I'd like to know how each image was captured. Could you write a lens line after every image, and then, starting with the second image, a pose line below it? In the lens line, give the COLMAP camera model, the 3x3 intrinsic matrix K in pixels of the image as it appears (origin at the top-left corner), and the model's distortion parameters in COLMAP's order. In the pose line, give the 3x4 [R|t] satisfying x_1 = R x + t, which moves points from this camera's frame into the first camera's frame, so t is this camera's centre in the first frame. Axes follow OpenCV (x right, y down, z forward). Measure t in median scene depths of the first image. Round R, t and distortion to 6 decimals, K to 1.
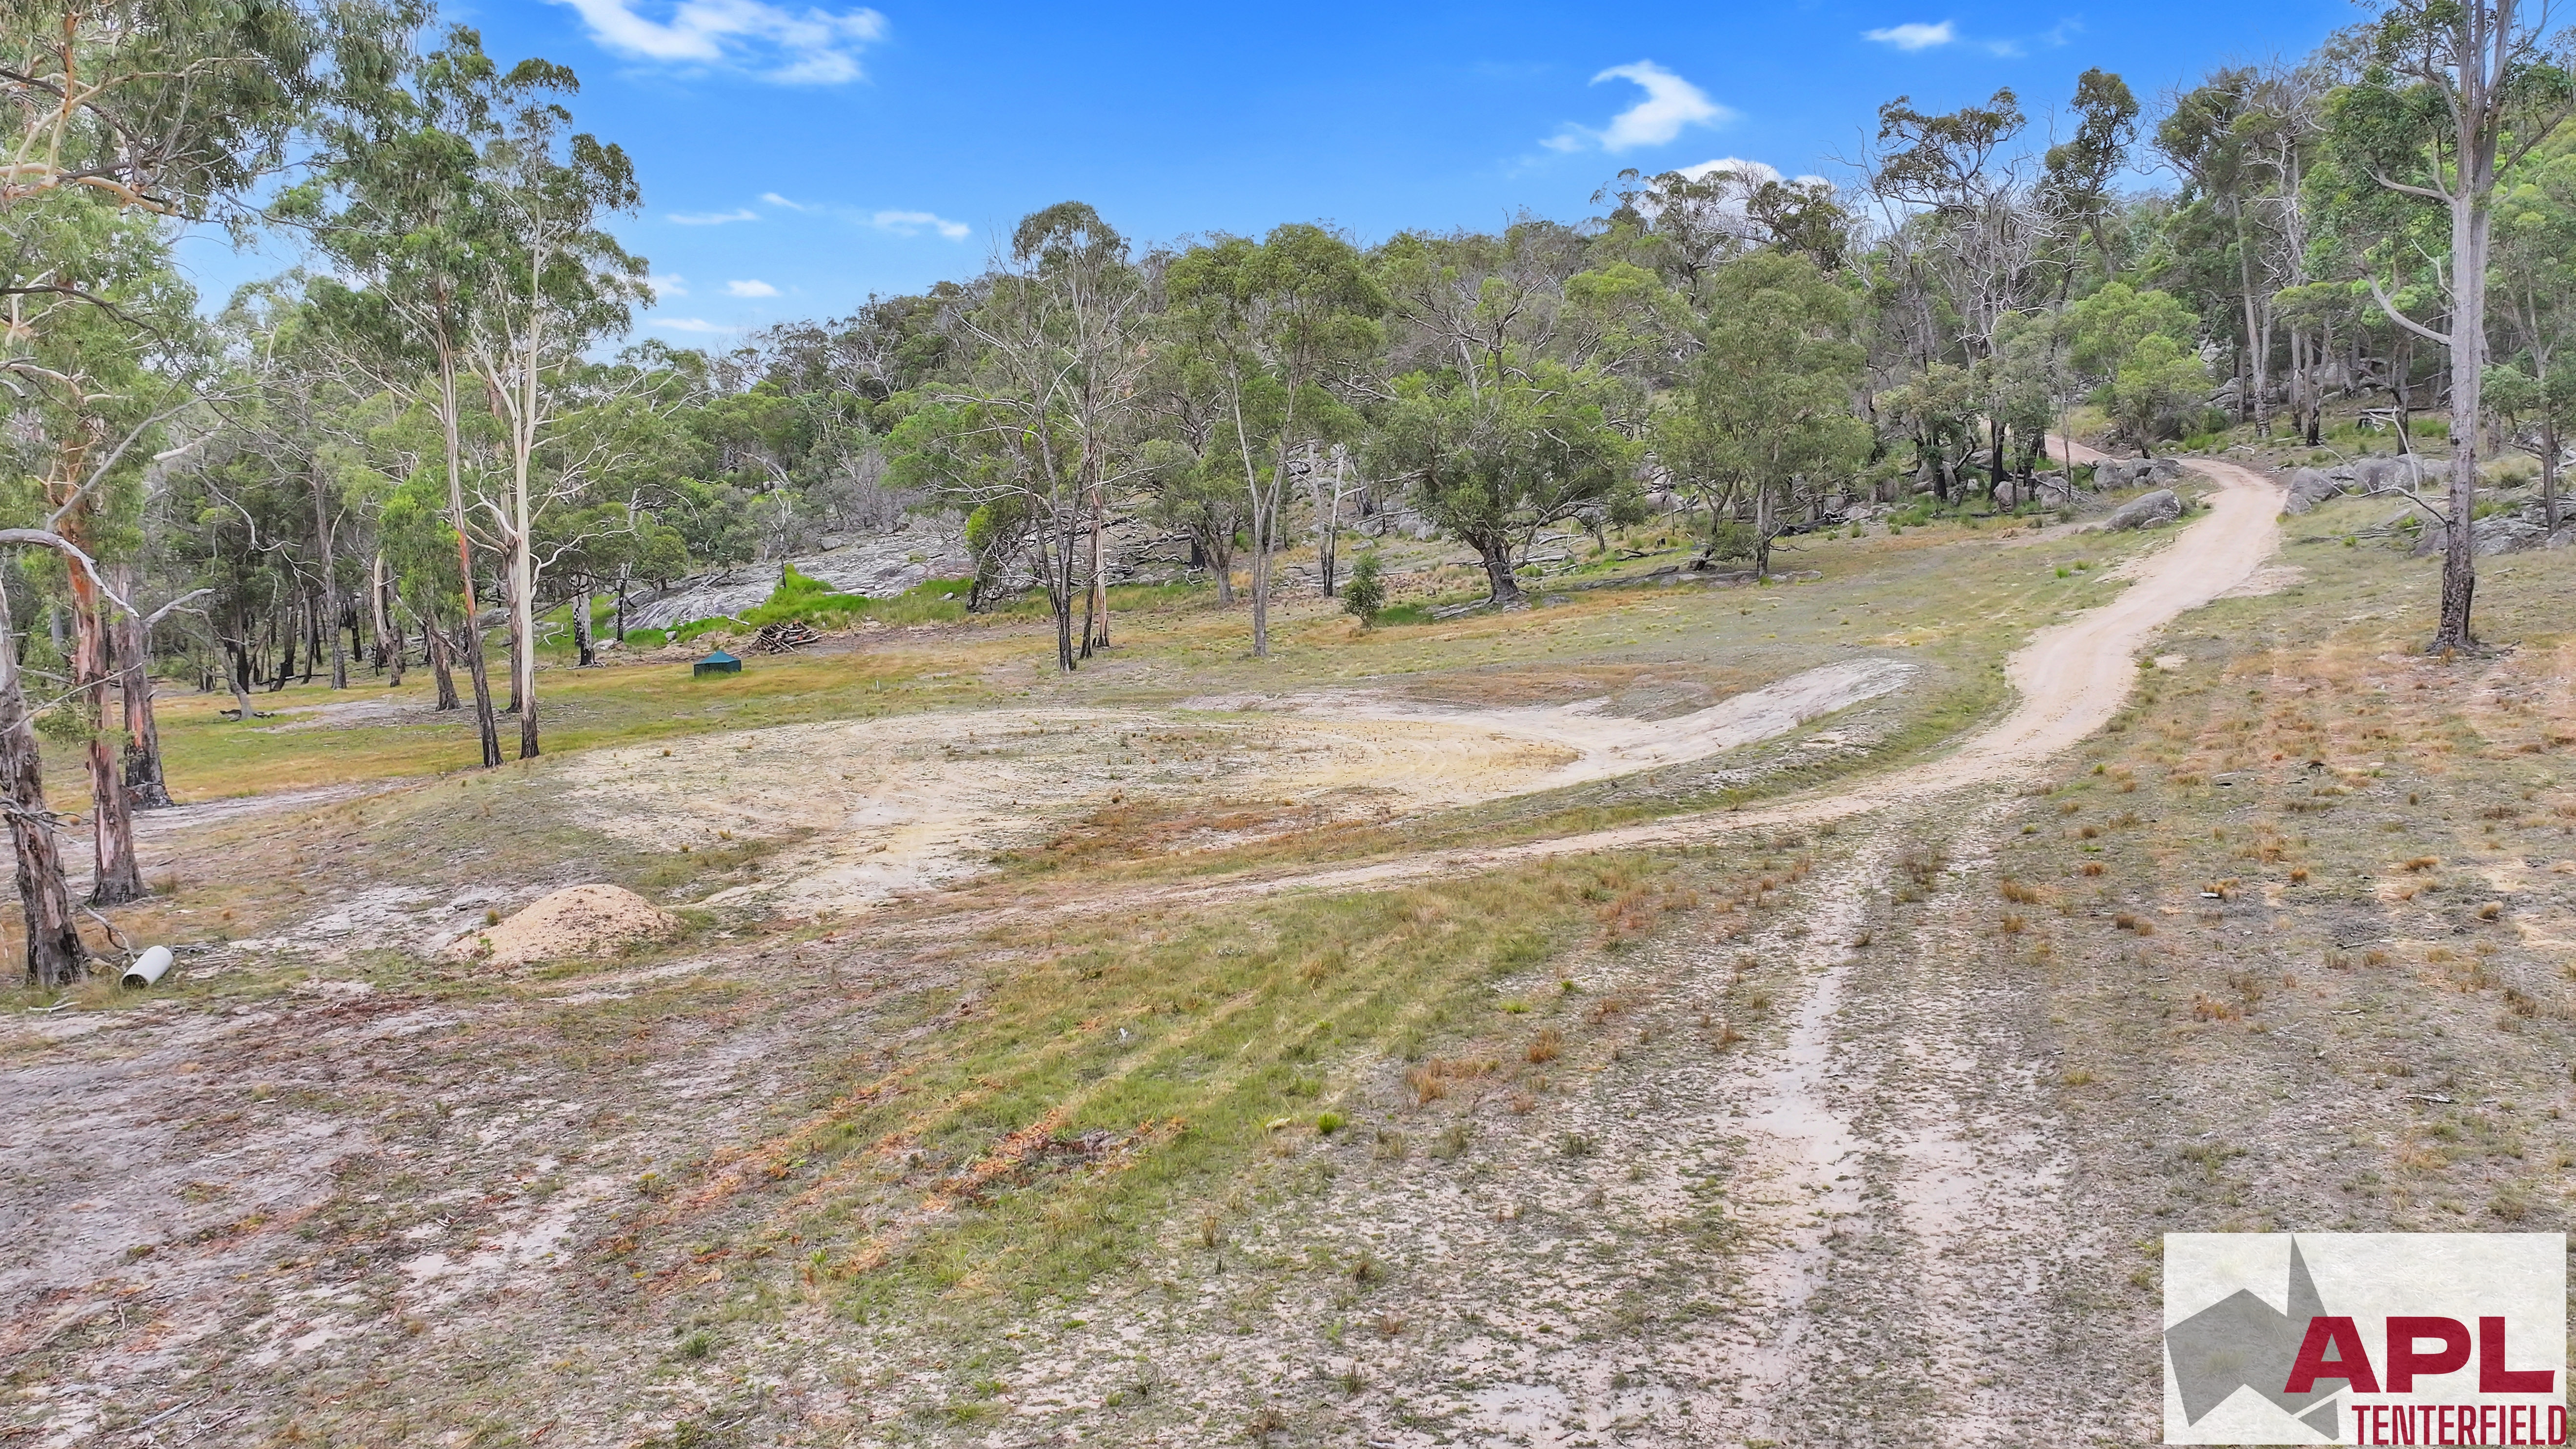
lens RADIAL K [[2127.6, 0, 1286.2], [0, 2127.6, 747.3], [0, 0, 1]] dist [0.026249, -0.053639]
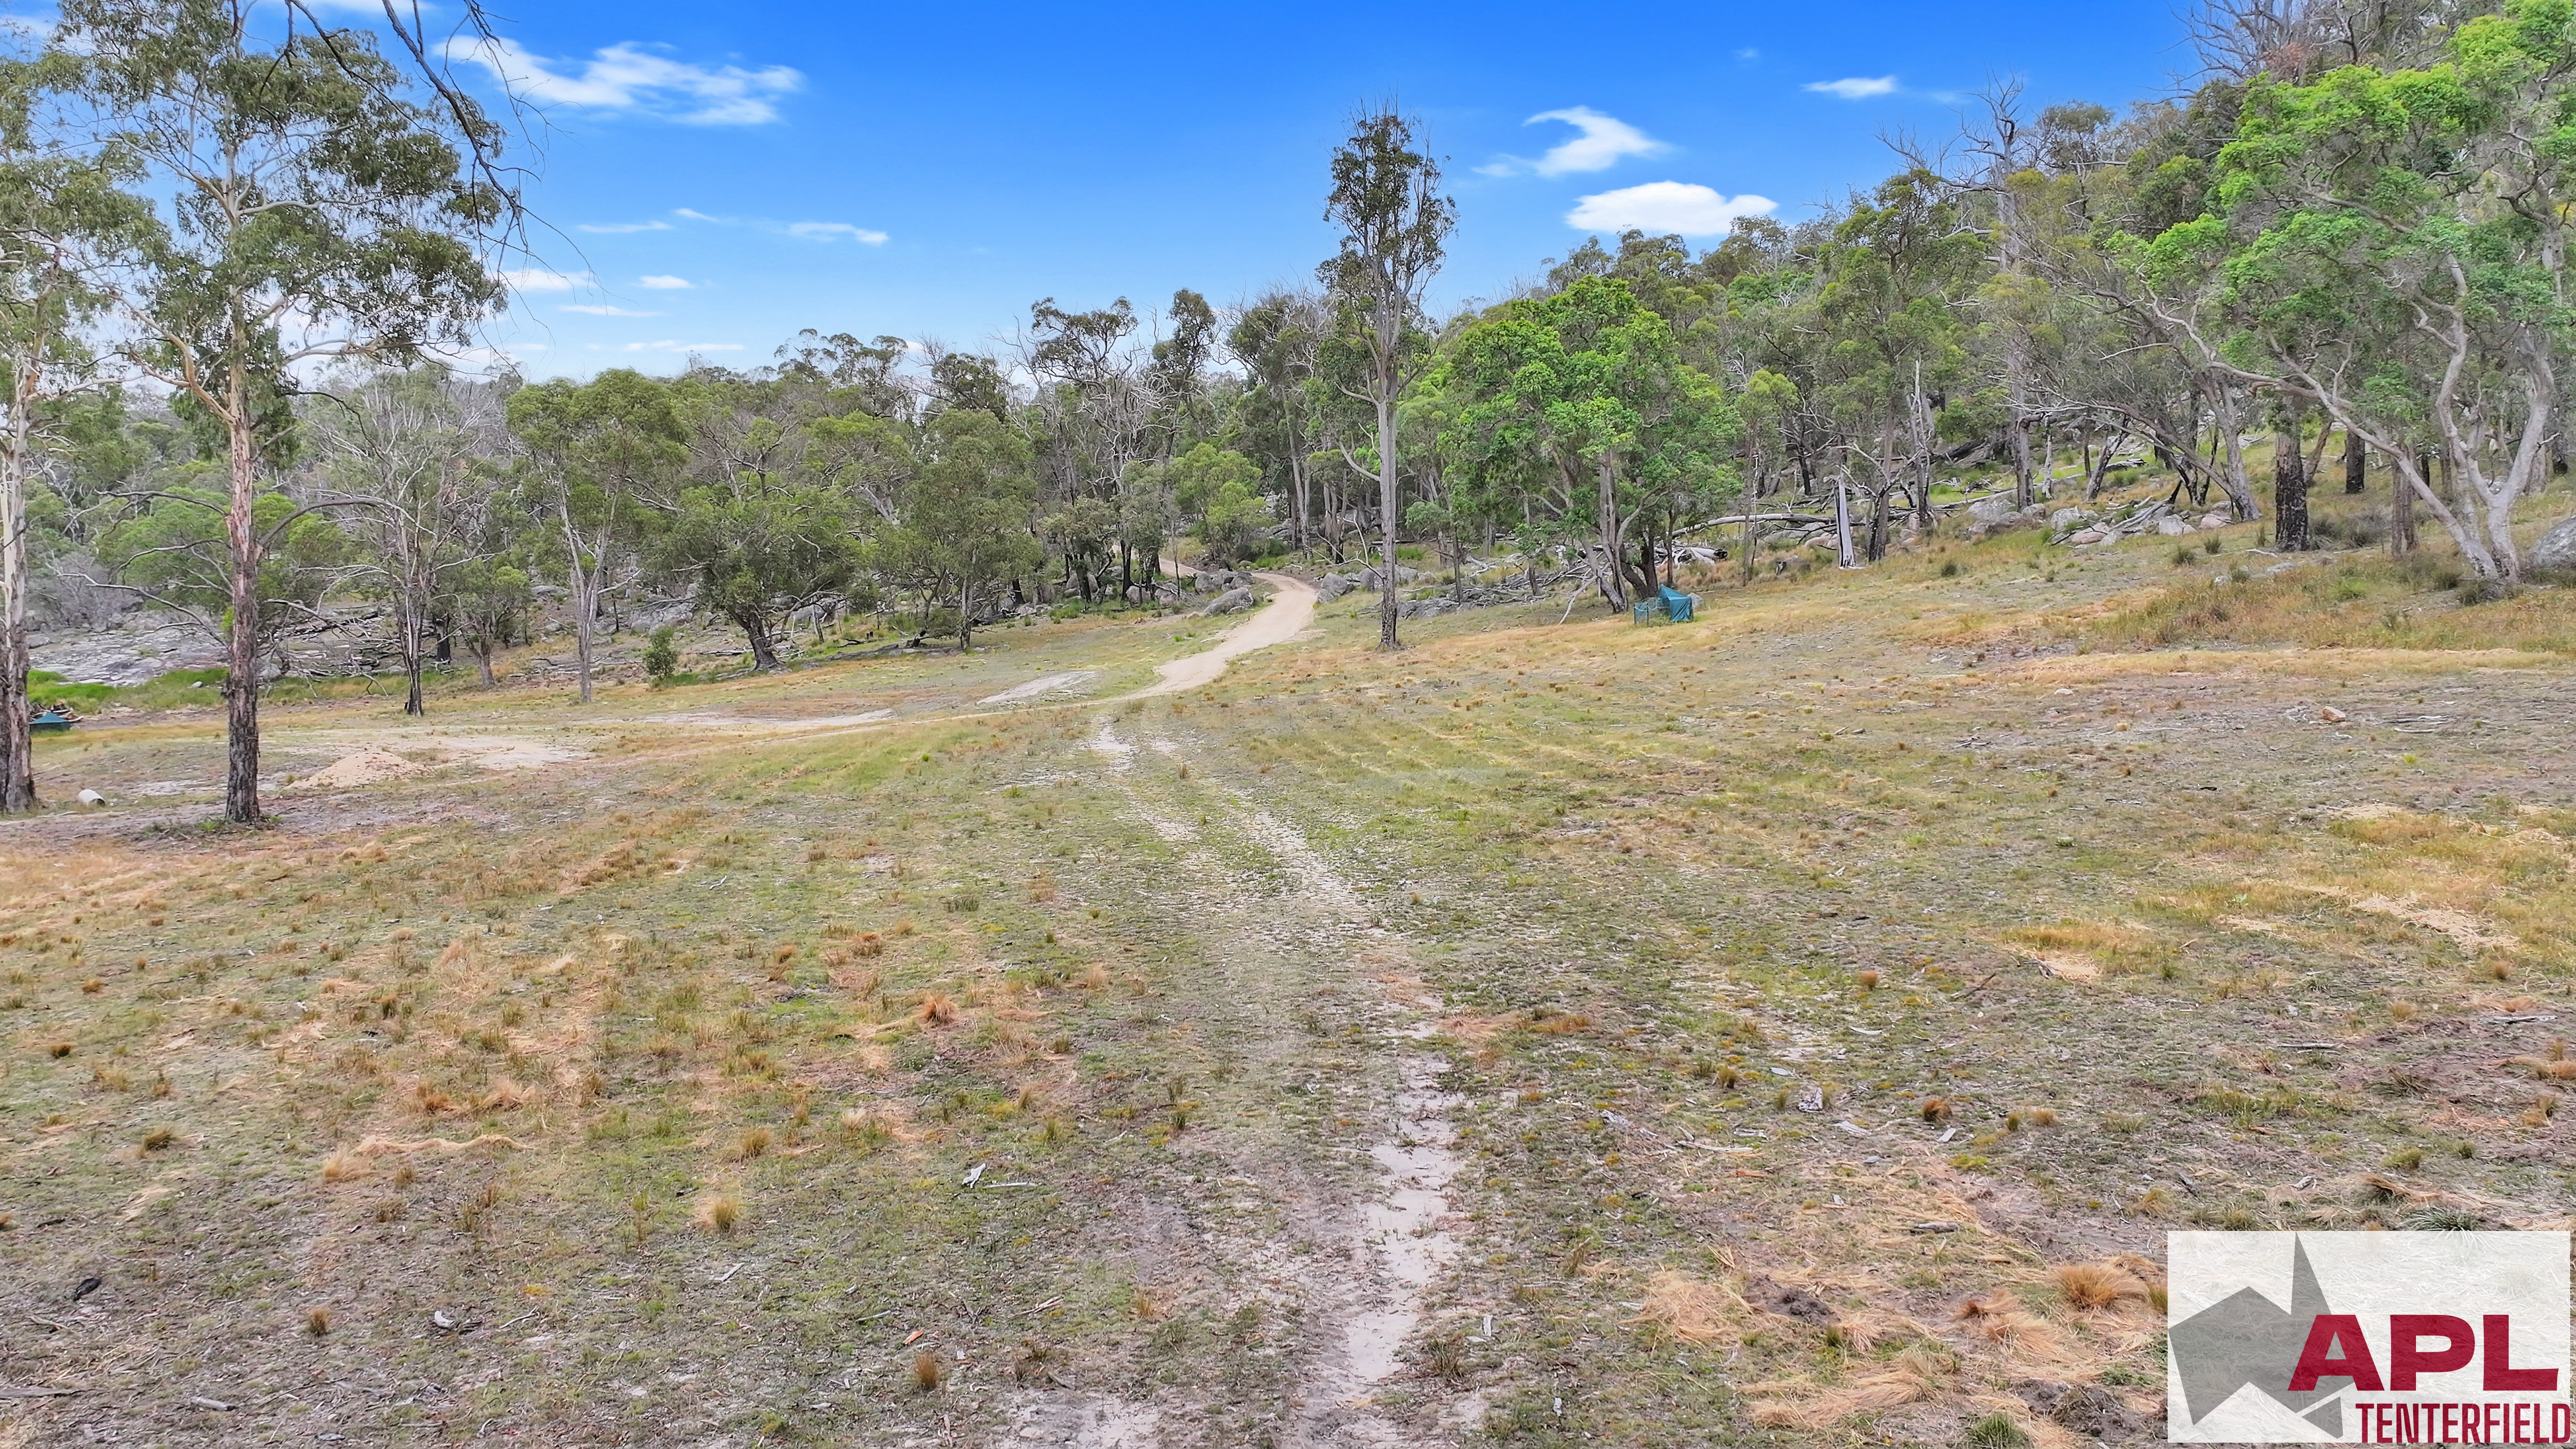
lens RADIAL K [[2127.6, 0, 1286.2], [0, 2127.6, 747.3], [0, 0, 1]] dist [0.026249, -0.053639]
pose [[0.919043, -0.011725, 0.393984, -0.101847], [0.038214, 0.997499, -0.059454, 0.058697], [-0.392301, 0.069696, 0.917193, -0.255438]]
